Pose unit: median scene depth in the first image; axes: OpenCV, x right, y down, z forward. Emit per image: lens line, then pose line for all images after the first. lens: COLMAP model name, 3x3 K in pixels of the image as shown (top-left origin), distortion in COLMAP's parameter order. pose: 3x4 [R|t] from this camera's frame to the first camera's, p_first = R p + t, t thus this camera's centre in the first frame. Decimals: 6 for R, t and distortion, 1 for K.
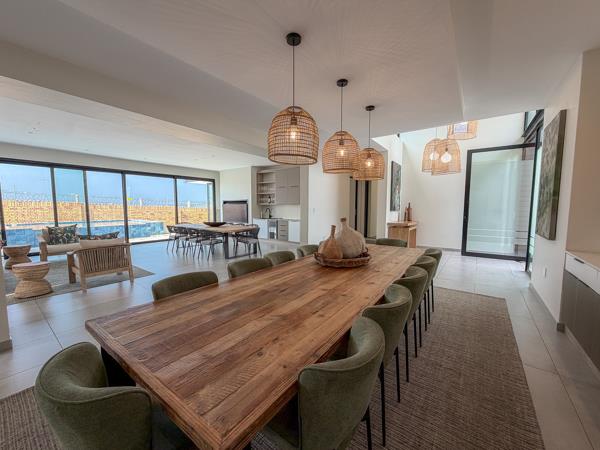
lens RADIAL K [[239.6, 0, 300.0], [0, 239.6, 225.0], [0, 0, 1]] dist [0.000446, -0.000221]
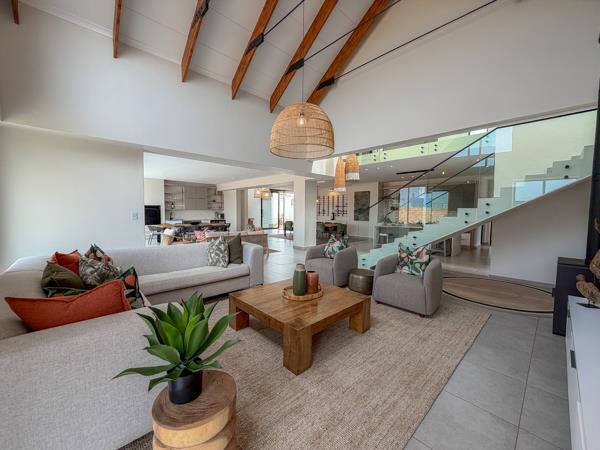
lens RADIAL K [[239.6, 0, 300.0], [0, 239.6, 225.0], [0, 0, 1]] dist [0.000446, -0.000221]
pose [[0.172774, -0.049507, 0.983716, -1.611862], [0.067020, 0.997012, 0.038405, -0.004846], [-0.982679, 0.059293, 0.175576, 0.102252]]
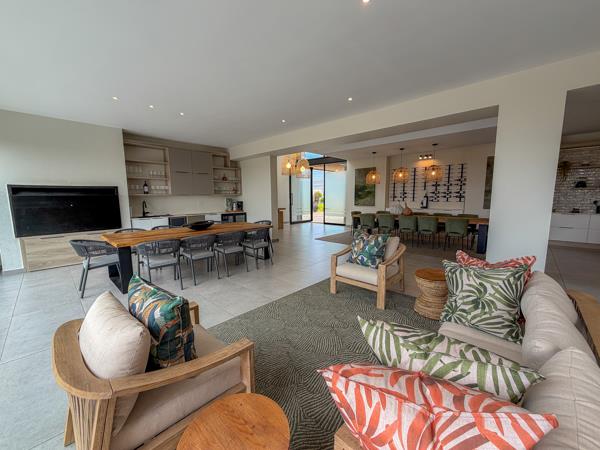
lens RADIAL K [[244.7, 0, 300.0], [0, 244.7, 225.0], [0, 0, 1]] dist [0.000353, -0.000080]
pose [[0.115698, -0.113814, 0.986742, -0.914979], [0.087113, 0.990748, 0.104062, -0.047782], [-0.989457, 0.073919, 0.124543, 0.628220]]
